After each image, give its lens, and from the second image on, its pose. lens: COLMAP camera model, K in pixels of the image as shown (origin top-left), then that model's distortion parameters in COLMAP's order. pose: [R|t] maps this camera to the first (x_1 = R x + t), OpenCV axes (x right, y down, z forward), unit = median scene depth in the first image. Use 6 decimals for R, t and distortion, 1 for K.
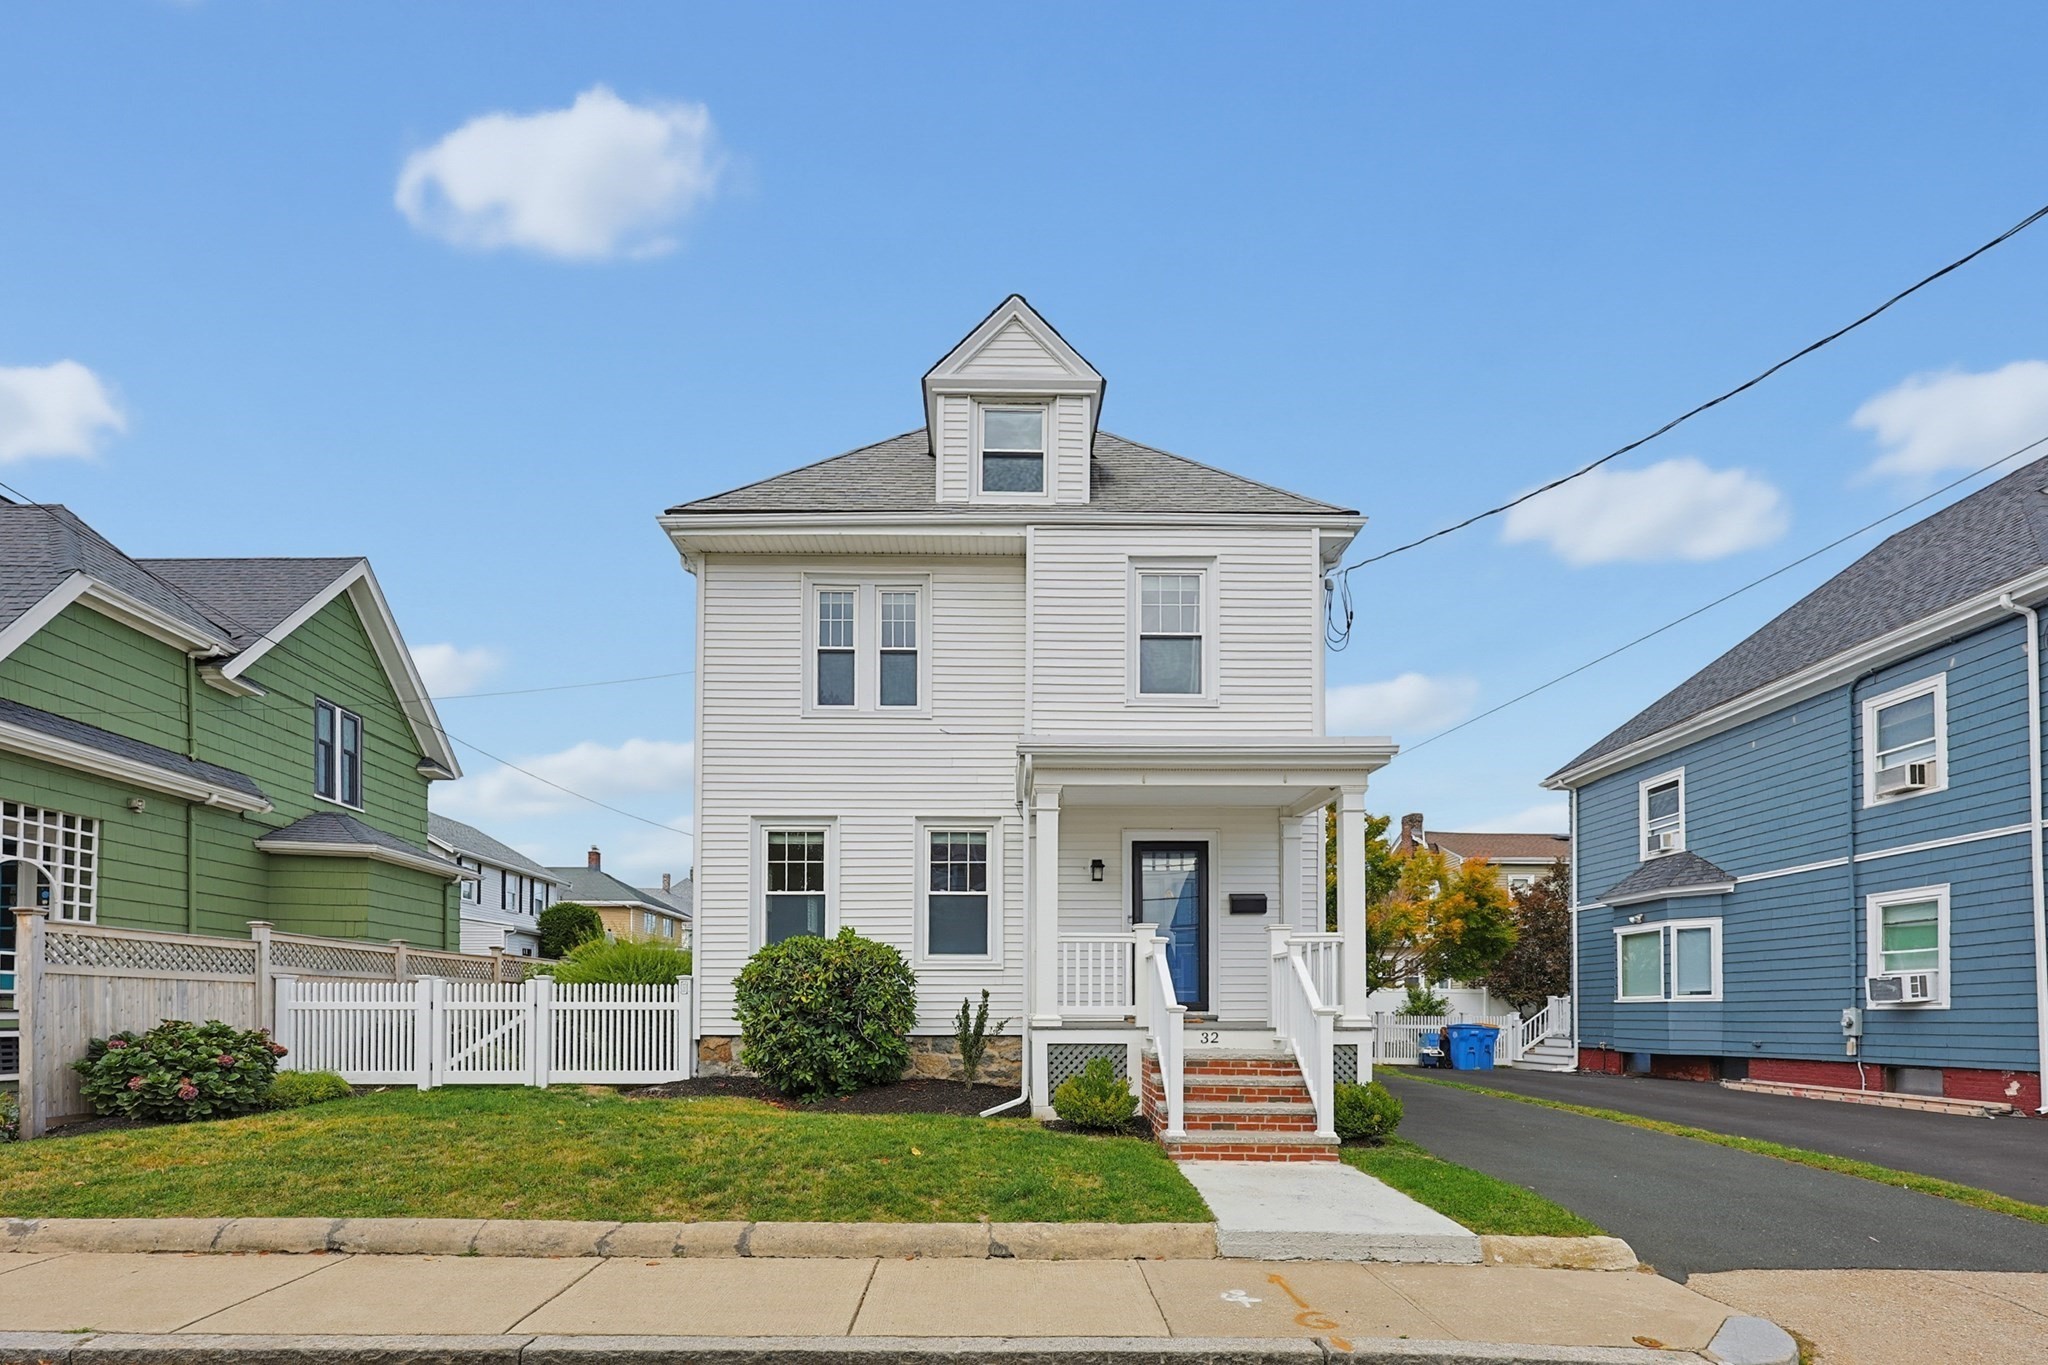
lens RADIAL K [[877.7, 0, 1023.5], [0, 877.7, 727.1], [0, 0, 1]] dist [-0.001763, -0.000139]
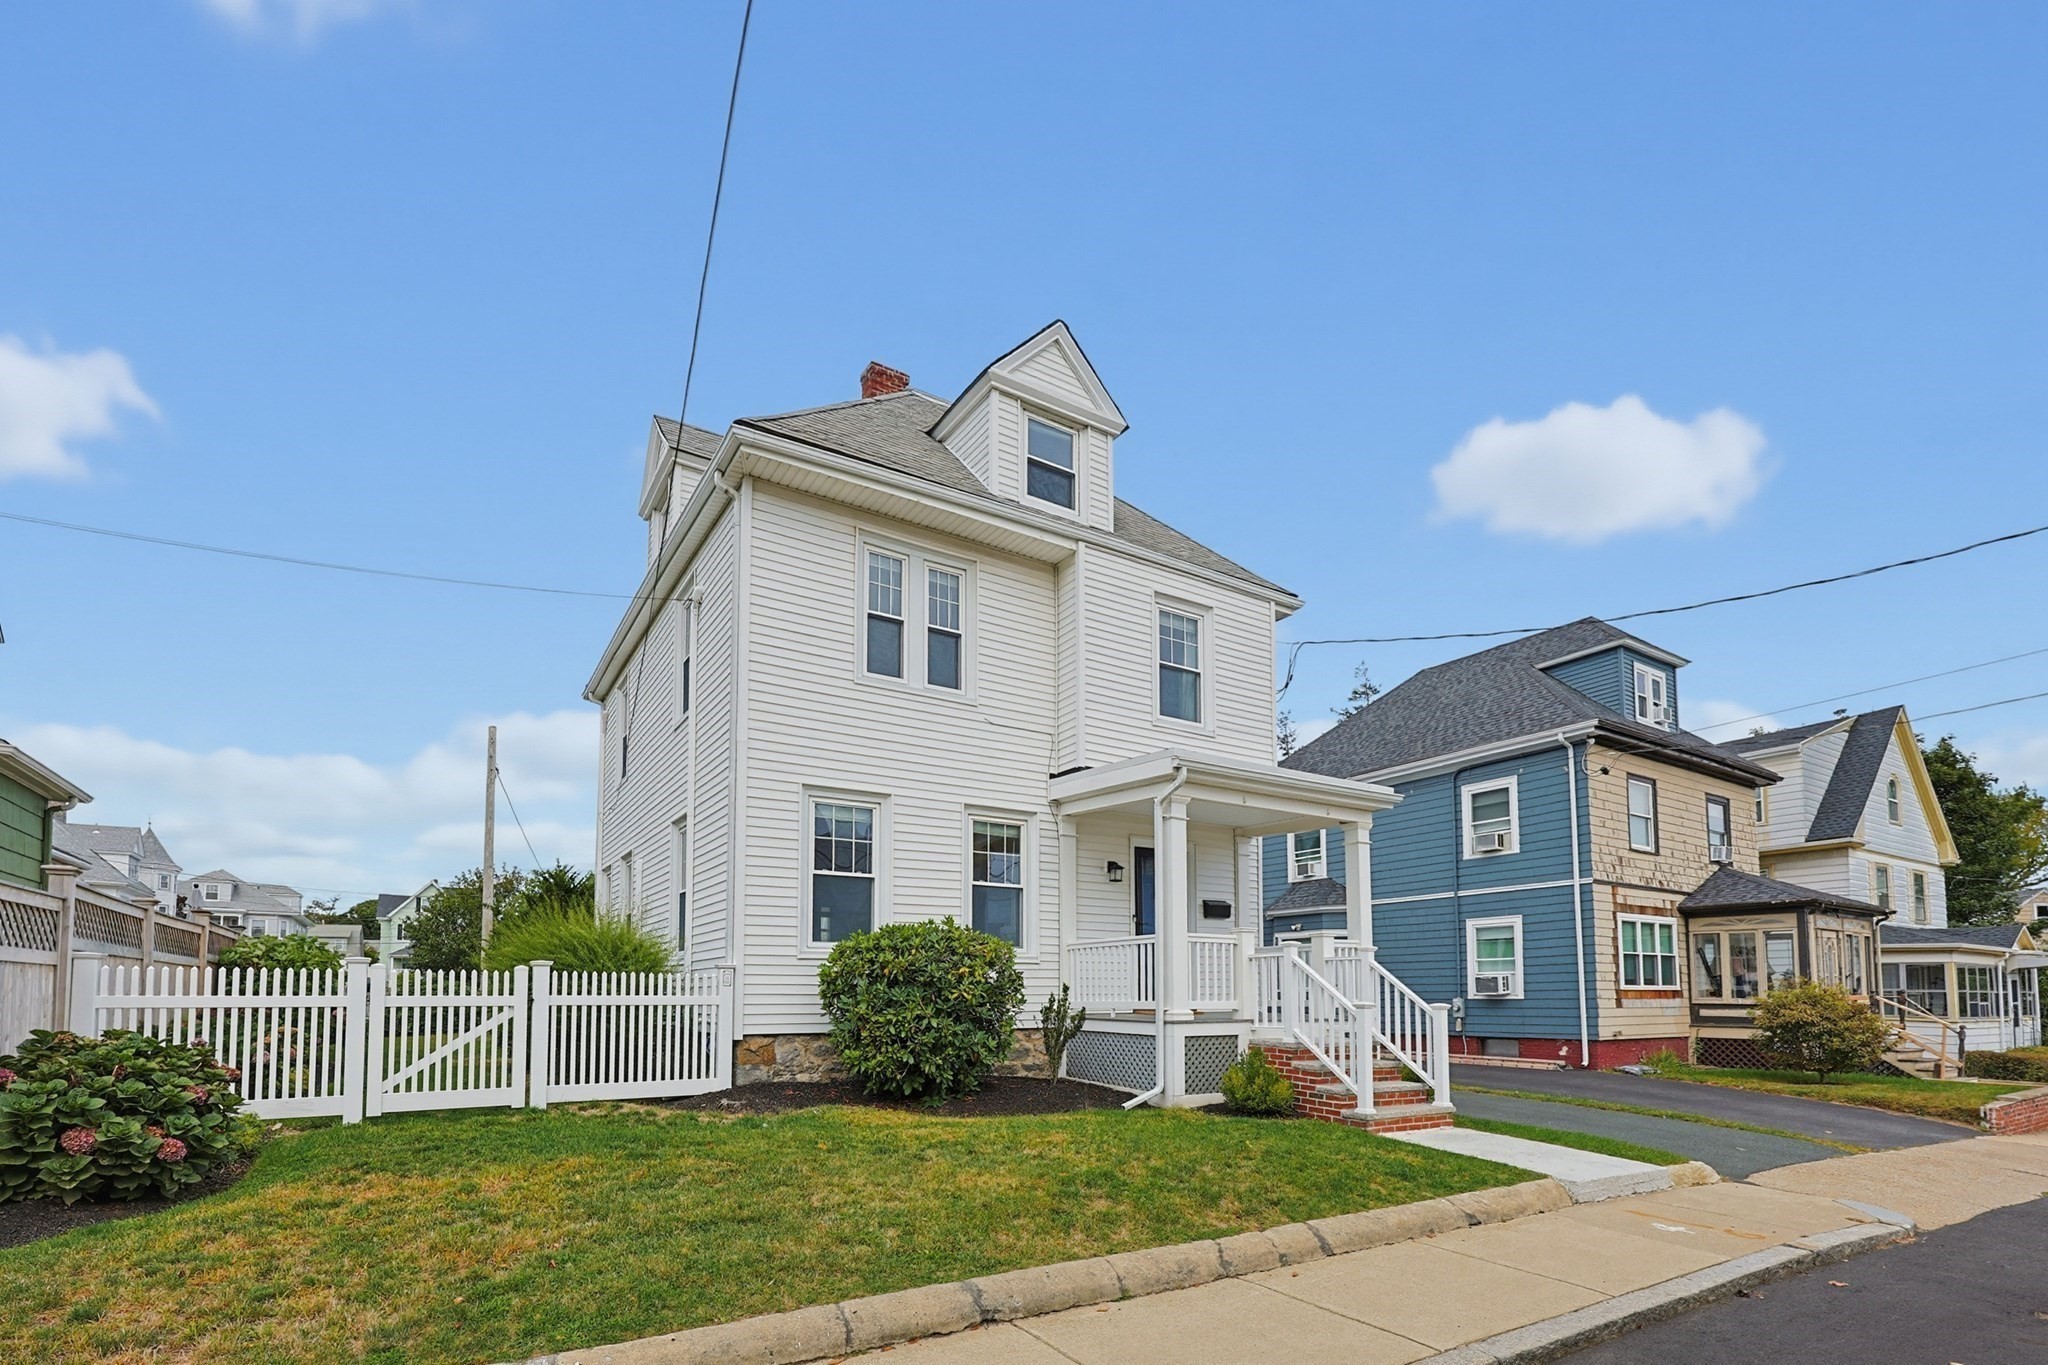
lens RADIAL K [[851.6, 0, 1024.0], [0, 851.6, 682.5], [0, 0, 1]] dist [-0.001244, -0.000122]
pose [[0.865781, 0.172133, 0.469887, -0.510459], [-0.154444, 0.985052, -0.076284, 0.028769], [-0.475994, -0.006526, 0.879424, 0.122238]]
